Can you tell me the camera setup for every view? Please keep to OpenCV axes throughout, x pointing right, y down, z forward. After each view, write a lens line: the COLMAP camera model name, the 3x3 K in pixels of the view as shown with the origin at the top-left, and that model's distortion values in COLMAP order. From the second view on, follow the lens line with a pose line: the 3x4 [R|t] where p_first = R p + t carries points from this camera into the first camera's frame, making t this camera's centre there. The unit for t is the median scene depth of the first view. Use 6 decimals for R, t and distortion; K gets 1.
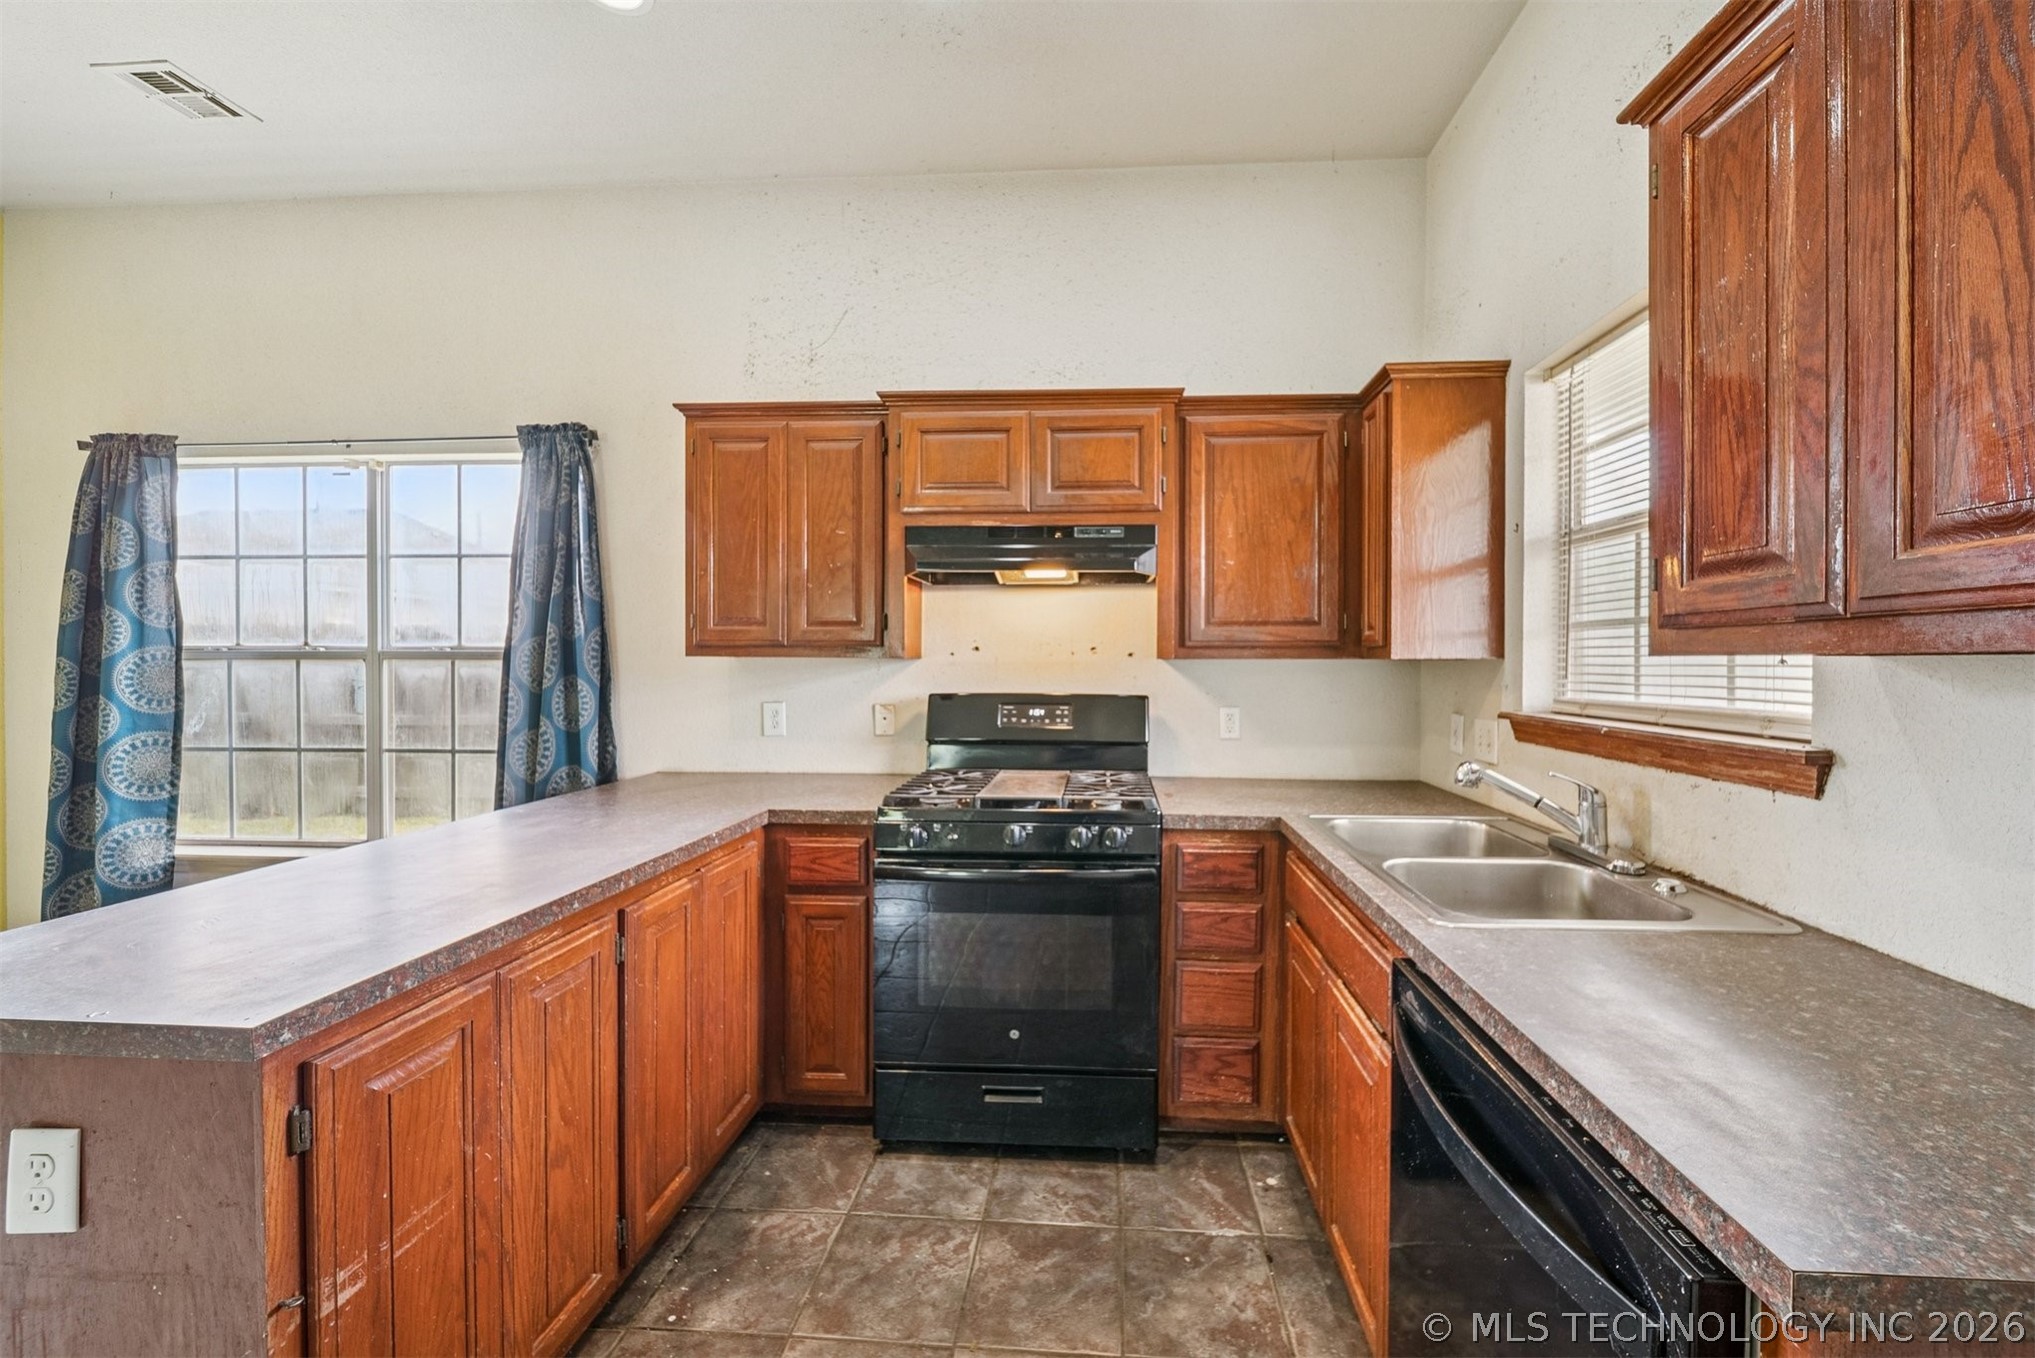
lens RADIAL K [[743.5, 0, 1066.4], [0, 743.5, 667.0], [0, 0, 1]] dist [-0.000643, -0.000472]
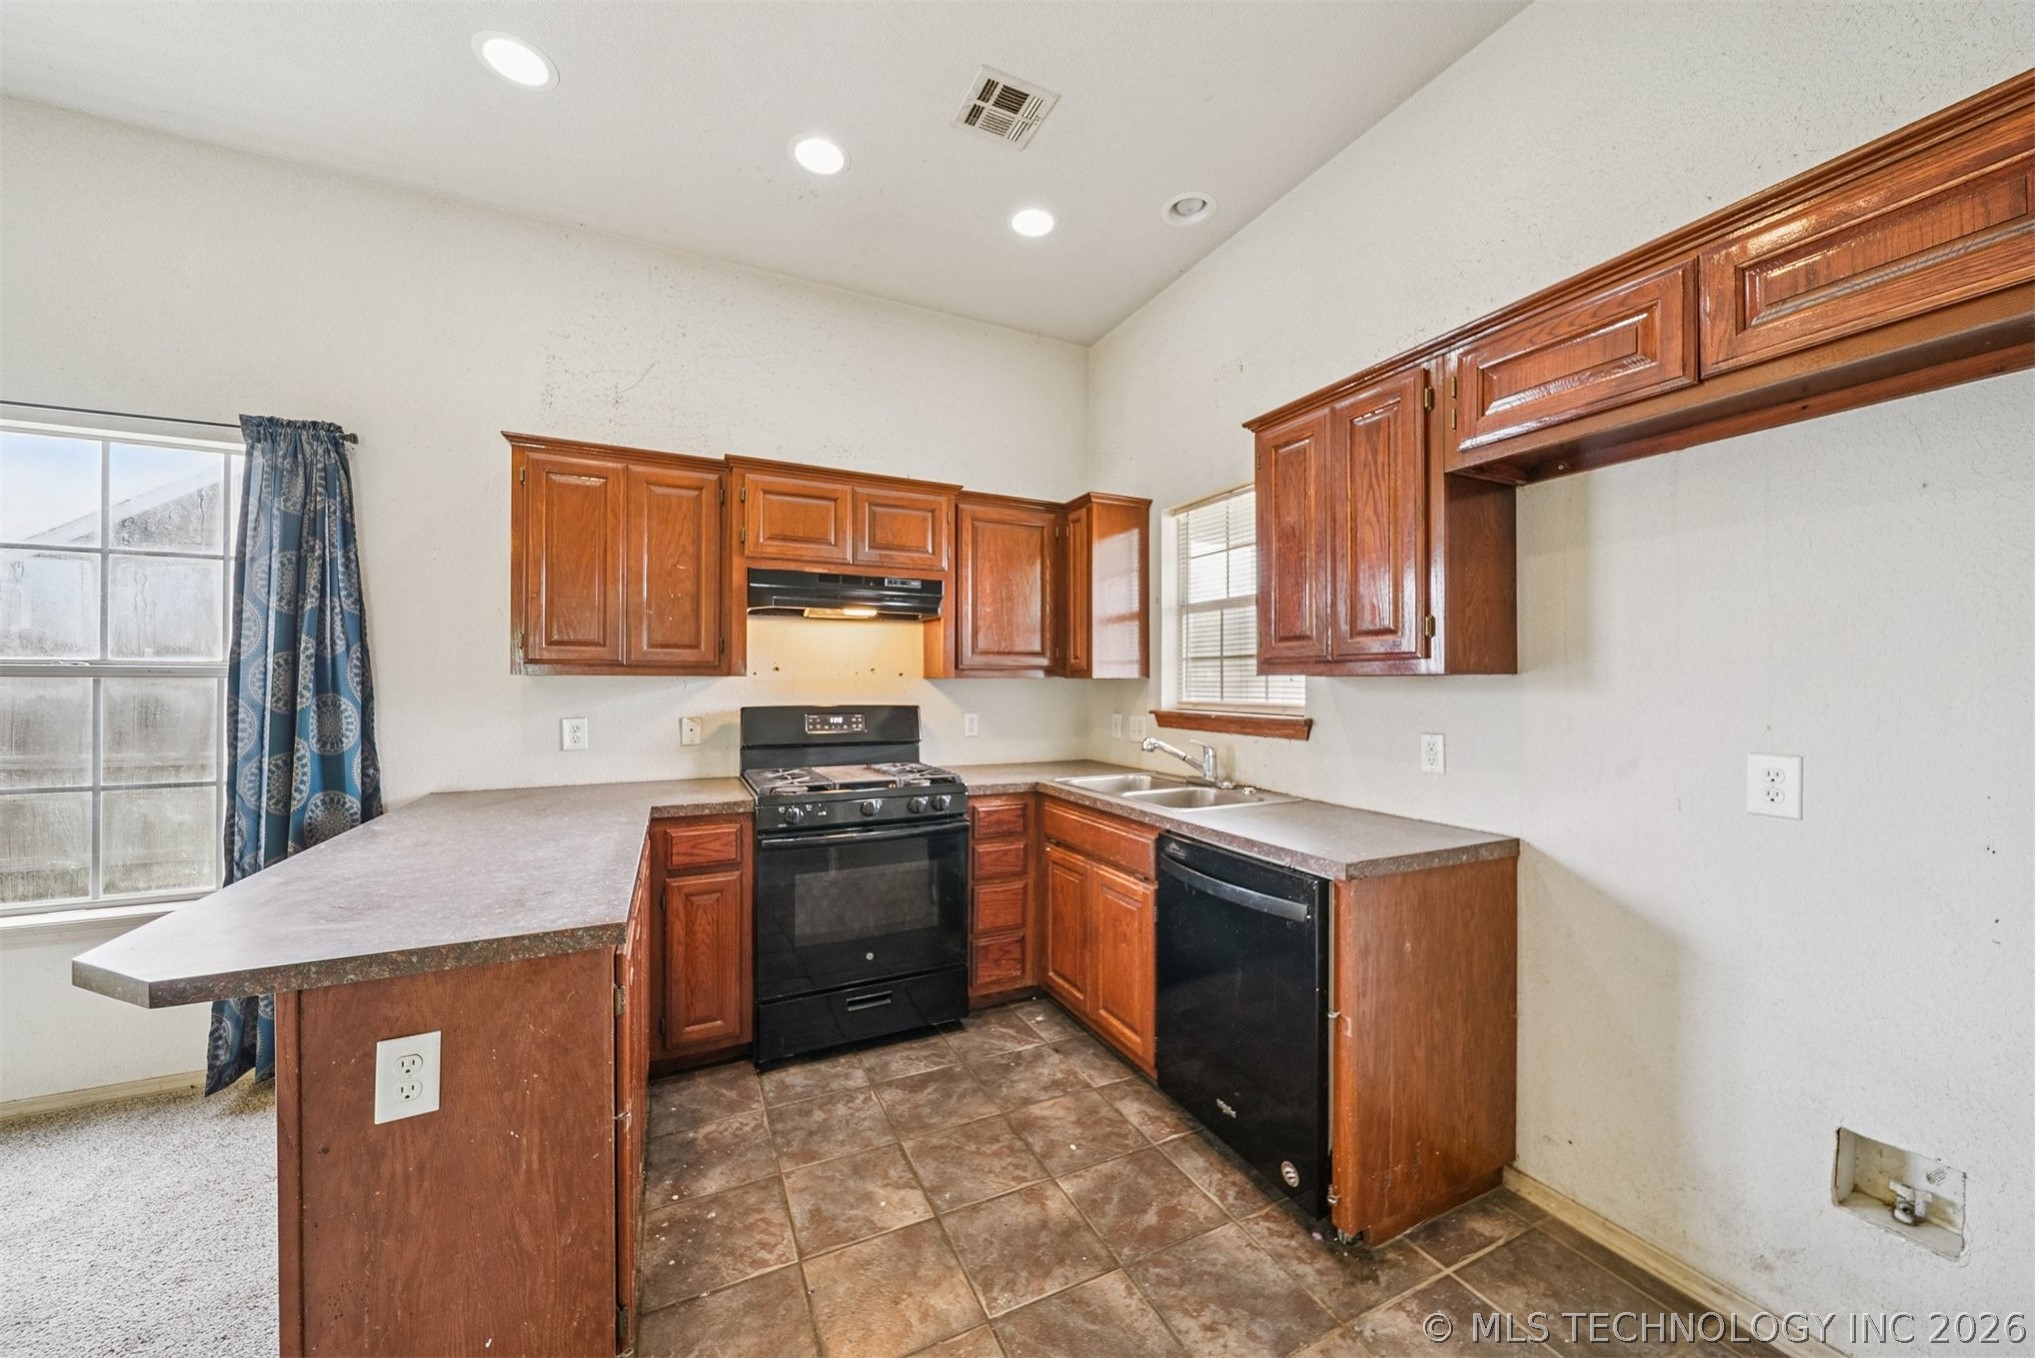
lens RADIAL K [[724.8, 0, 1021.9], [0, 724.8, 678.8], [0, 0, 1]] dist [-0.000931, -0.000396]
pose [[0.872792, 0.001401, 0.488090, -0.411554], [0.003870, 0.999945, -0.009791, 0.004751], [-0.488077, 0.010434, 0.872738, -0.249459]]
